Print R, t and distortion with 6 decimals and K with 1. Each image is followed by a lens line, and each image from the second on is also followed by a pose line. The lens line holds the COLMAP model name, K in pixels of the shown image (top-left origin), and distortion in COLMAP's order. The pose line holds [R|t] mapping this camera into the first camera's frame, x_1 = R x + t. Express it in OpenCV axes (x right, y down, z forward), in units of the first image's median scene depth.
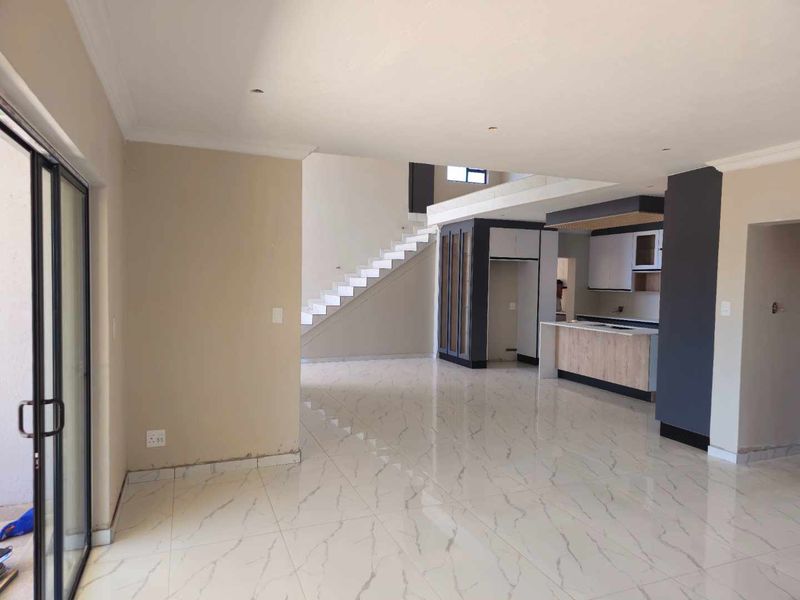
lens RADIAL K [[506.5, 0, 390.4], [0, 506.5, 318.4], [0, 0, 1]] dist [-0.001405, -0.000134]
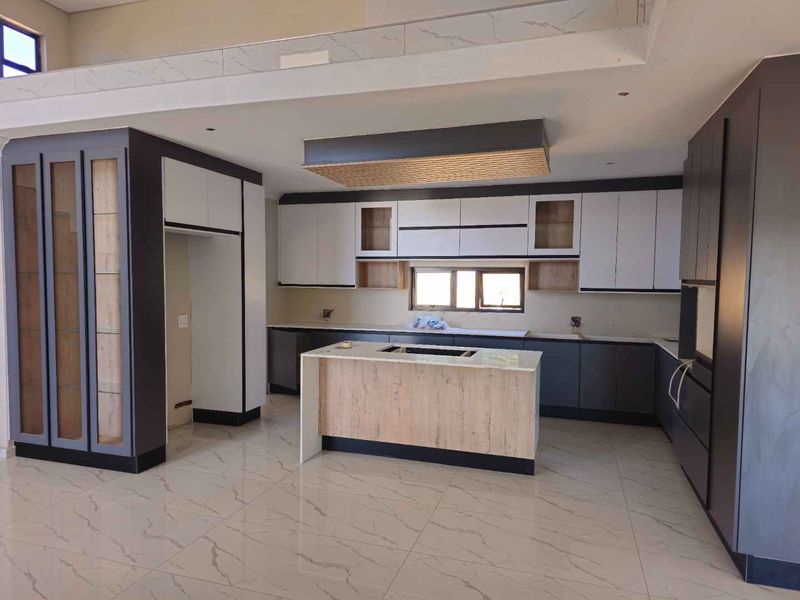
lens RADIAL K [[522.5, 0, 400.0], [0, 522.5, 300.0], [0, 0, 1]] dist [0.028532, -0.001646]
pose [[0.628193, -0.042740, 0.776883, -0.042523], [0.058334, 0.998267, 0.007751, -0.039205], [-0.775868, 0.040450, 0.629597, 0.512647]]
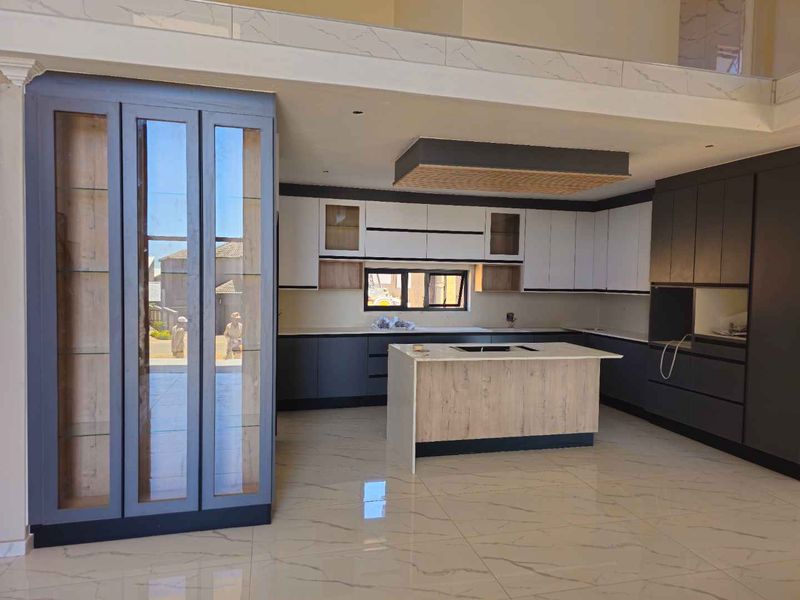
lens RADIAL K [[521.1, 0, 400.5], [0, 521.1, 295.4], [0, 0, 1]] dist [0.032387, -0.000829]
pose [[0.116928, -0.042074, 0.992249, -0.176508], [0.059008, 0.997631, 0.035349, -0.063461], [-0.991386, 0.054417, 0.119133, 0.829642]]
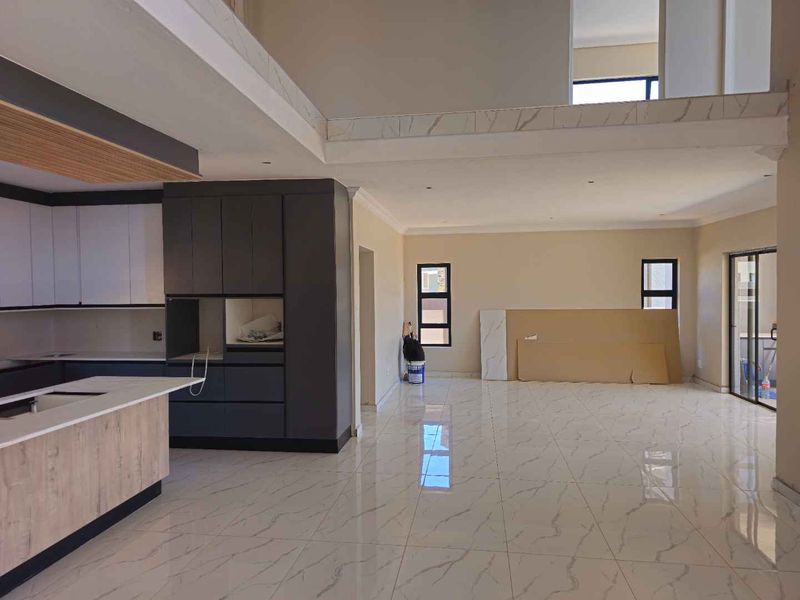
lens RADIAL K [[522.2, 0, 400.0], [0, 522.2, 300.0], [0, 0, 1]] dist [0.003017, 0.001044]
pose [[-0.876045, -0.015125, 0.481992, -0.018758], [0.033919, 0.995100, 0.092876, -0.076809], [-0.481035, 0.097712, -0.871239, 0.977528]]
